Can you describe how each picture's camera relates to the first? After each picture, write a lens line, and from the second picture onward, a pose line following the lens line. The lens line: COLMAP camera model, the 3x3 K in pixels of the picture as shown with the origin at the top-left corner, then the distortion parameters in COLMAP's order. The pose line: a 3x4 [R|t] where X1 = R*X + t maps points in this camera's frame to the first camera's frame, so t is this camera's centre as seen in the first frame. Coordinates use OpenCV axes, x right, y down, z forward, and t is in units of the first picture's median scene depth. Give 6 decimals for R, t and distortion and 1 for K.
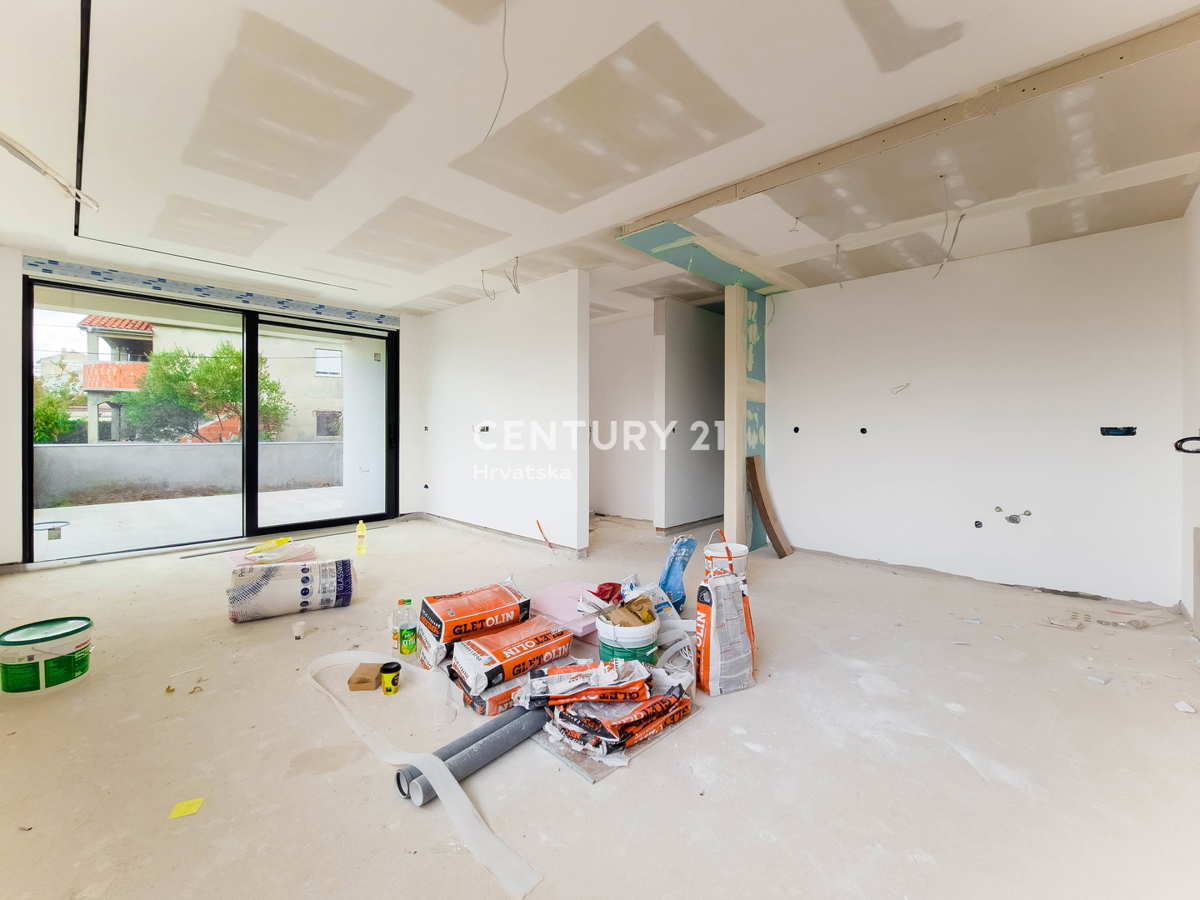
lens RADIAL K [[505.2, 0, 610.7], [0, 505.2, 435.0], [0, 0, 1]] dist [-0.002119, -0.002545]
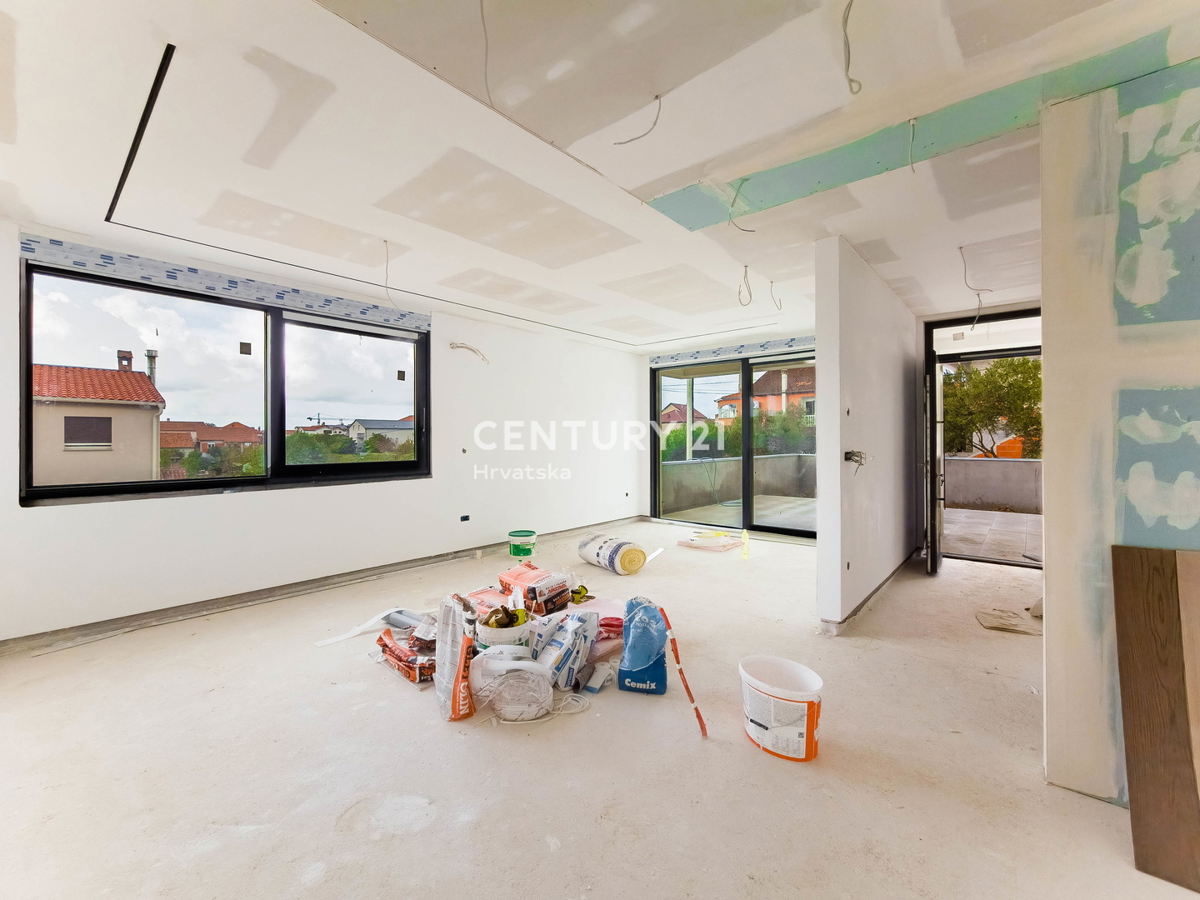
lens RADIAL K [[505.2, 0, 599.8], [0, 505.2, 439.3], [0, 0, 1]] dist [-0.002119, -0.002545]
pose [[0.029742, -0.003362, -0.999552, 0.832441], [-0.009132, 0.999952, -0.003635, -0.037105], [0.999516, 0.009236, 0.029710, 0.819923]]
